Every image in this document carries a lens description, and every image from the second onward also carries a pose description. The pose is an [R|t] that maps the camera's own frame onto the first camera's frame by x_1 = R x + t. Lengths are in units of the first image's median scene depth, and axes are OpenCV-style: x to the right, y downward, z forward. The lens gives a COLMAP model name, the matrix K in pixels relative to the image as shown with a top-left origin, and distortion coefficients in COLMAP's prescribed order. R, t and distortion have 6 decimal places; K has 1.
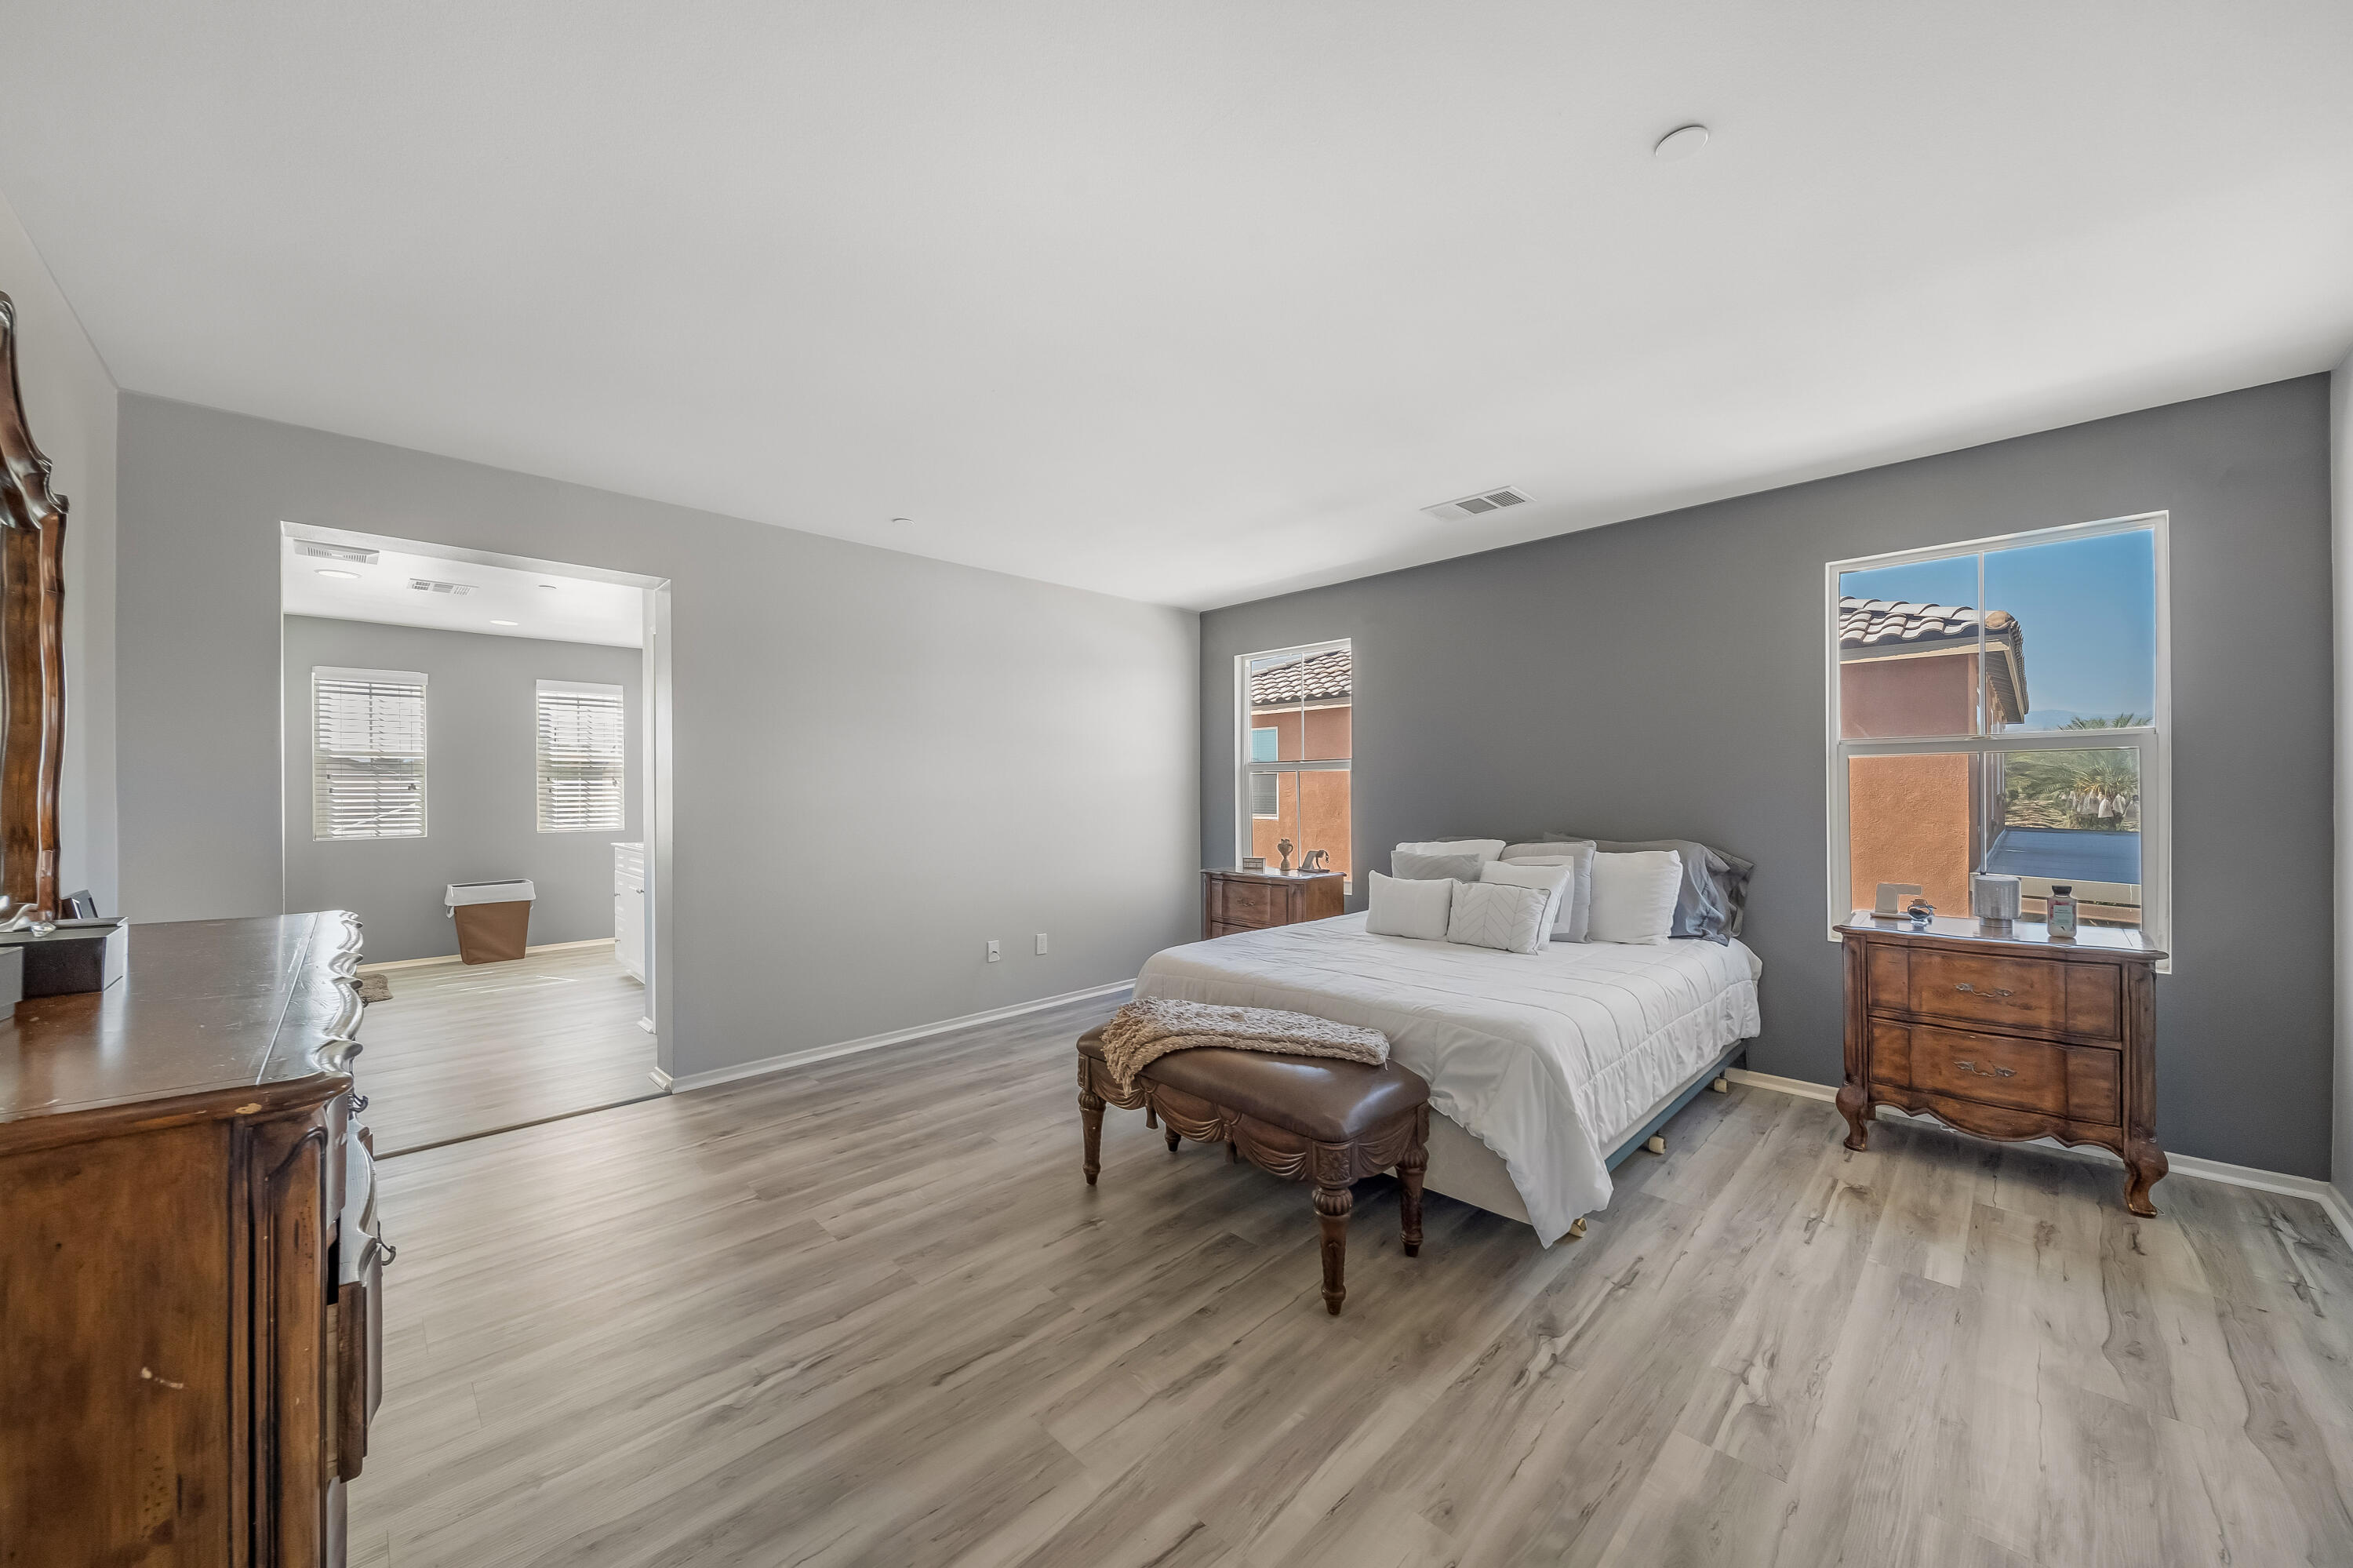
lens RADIAL K [[839.3, 0, 1172.0], [0, 839.3, 799.9], [0, 0, 1]] dist [-0.000691, -0.001965]
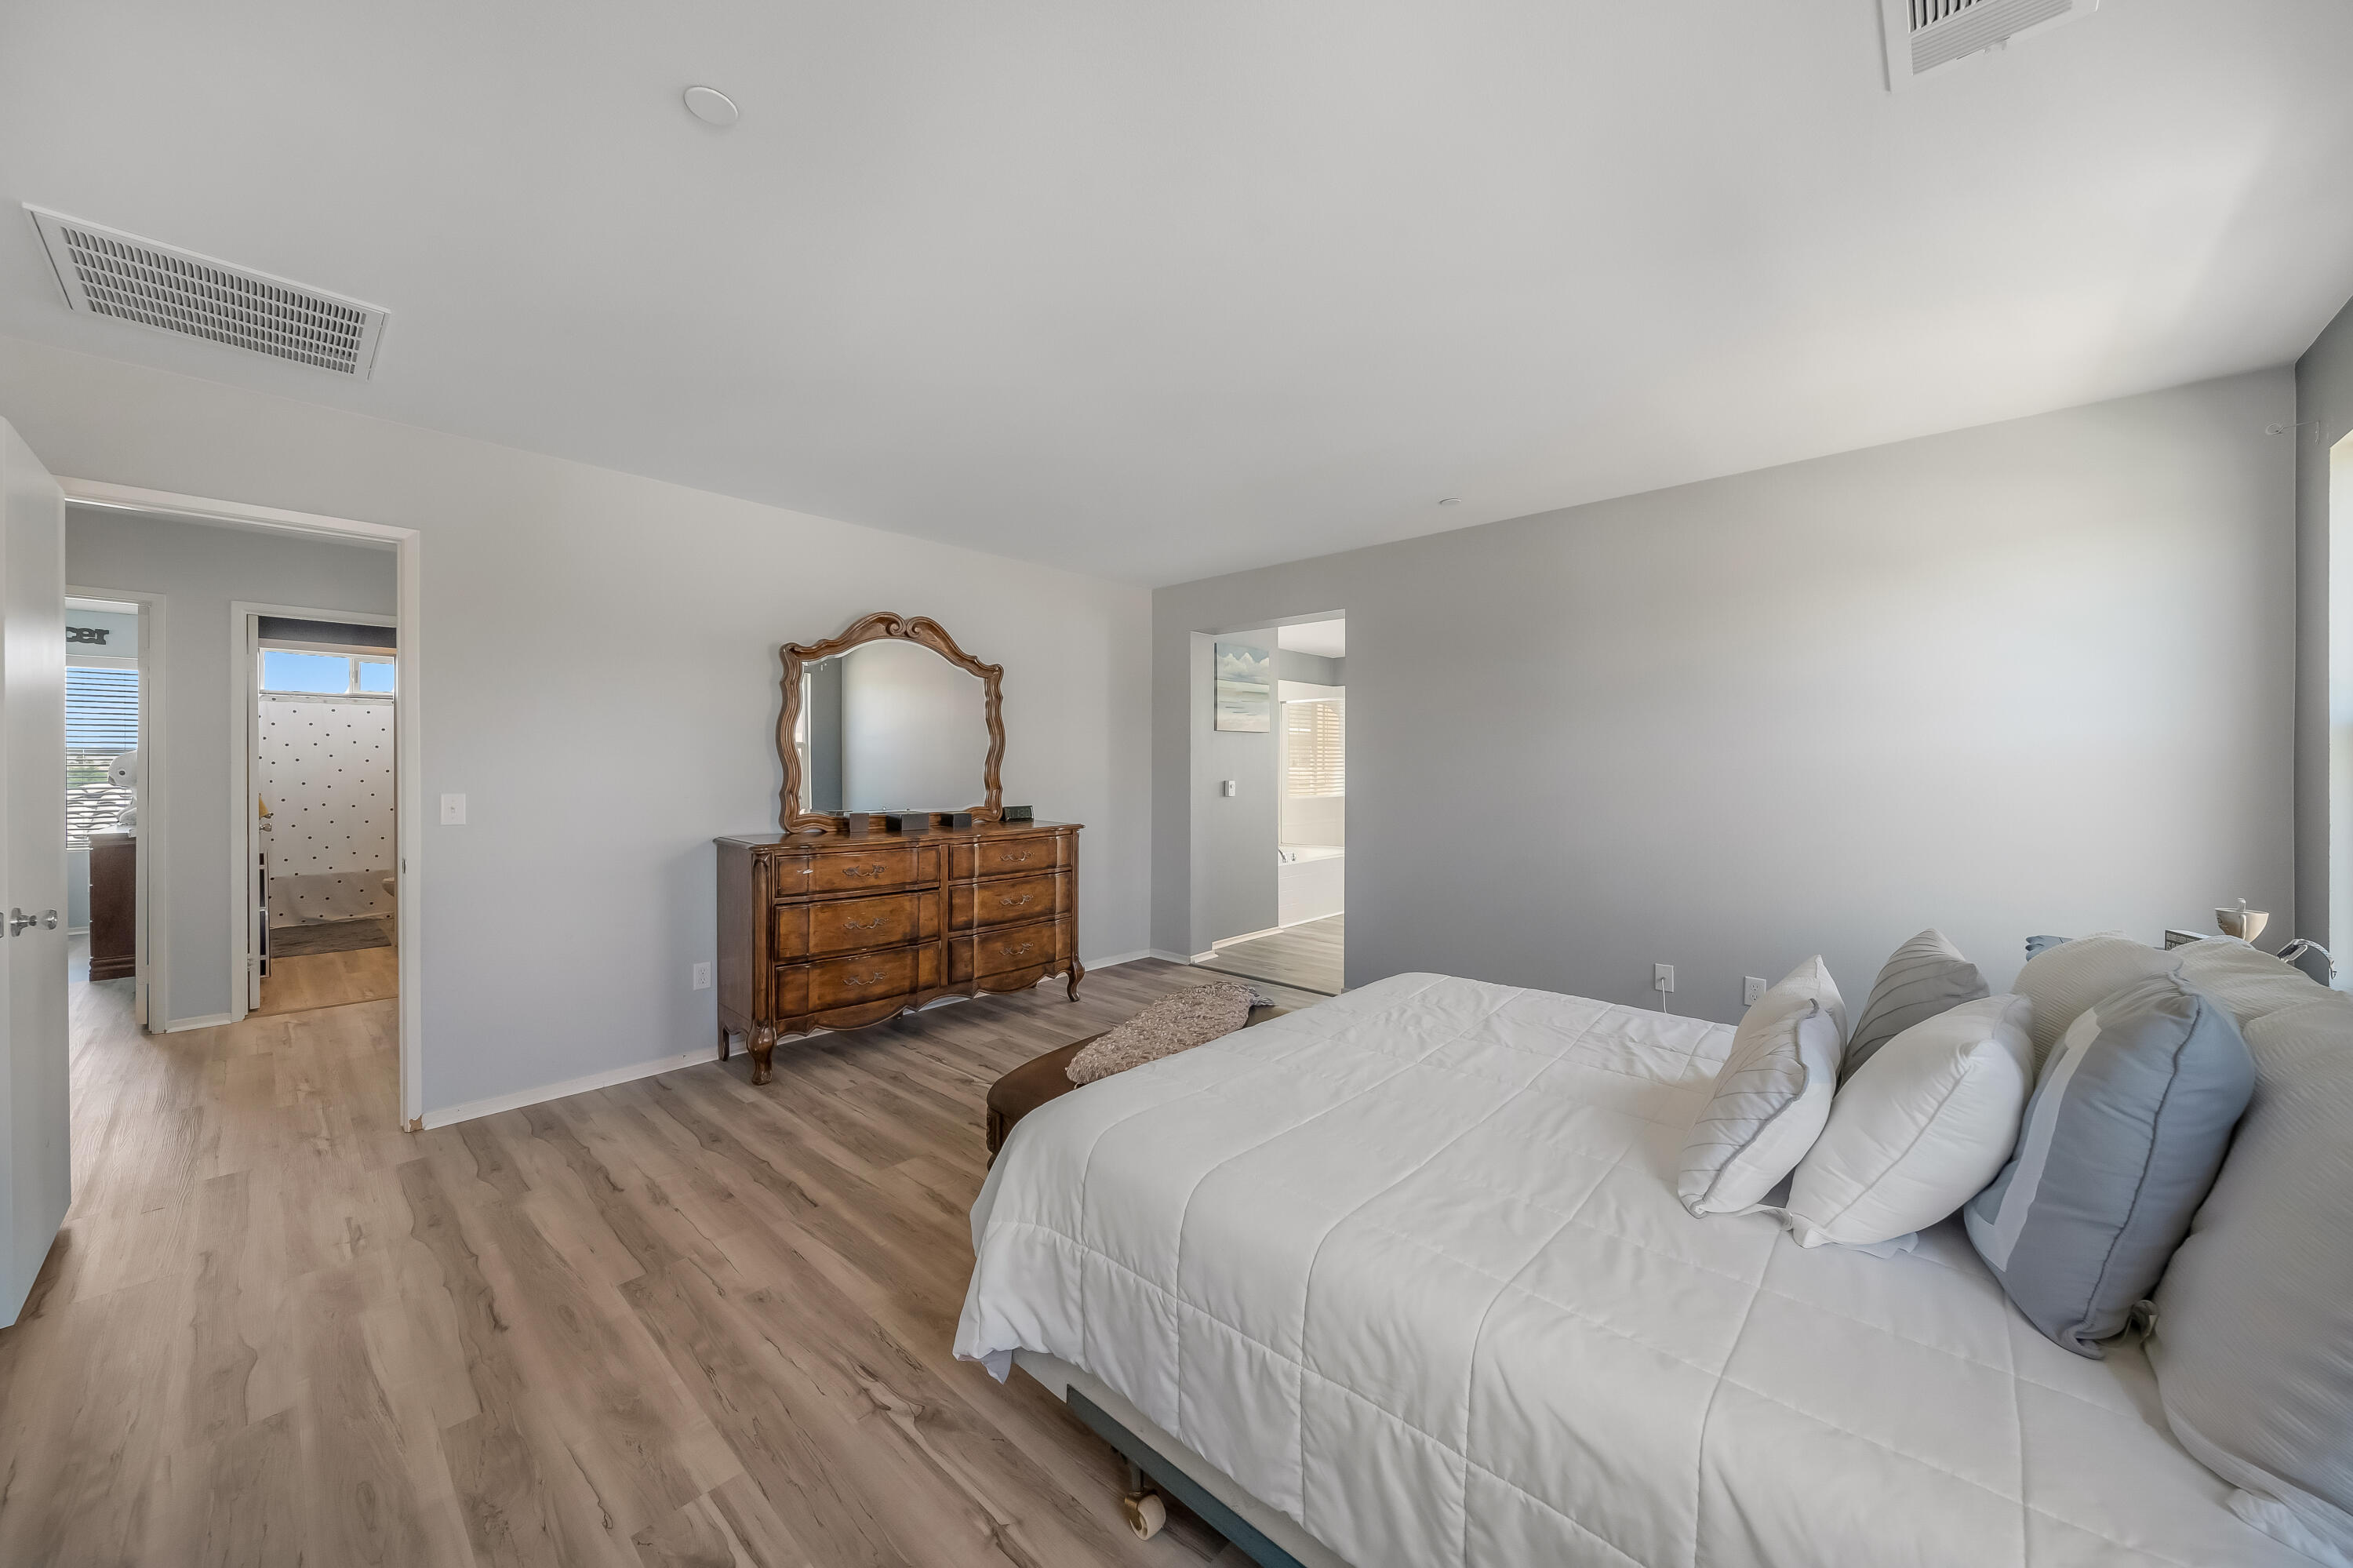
lens RADIAL K [[839.3, 0, 1172.0], [0, 839.3, 799.9], [0, 0, 1]] dist [-0.000691, -0.001965]
pose [[0.058406, 0.044394, -0.997305, 1.509278], [-0.014759, 0.998940, 0.043603, -0.036402], [0.998184, 0.012173, 0.059000, 1.400205]]
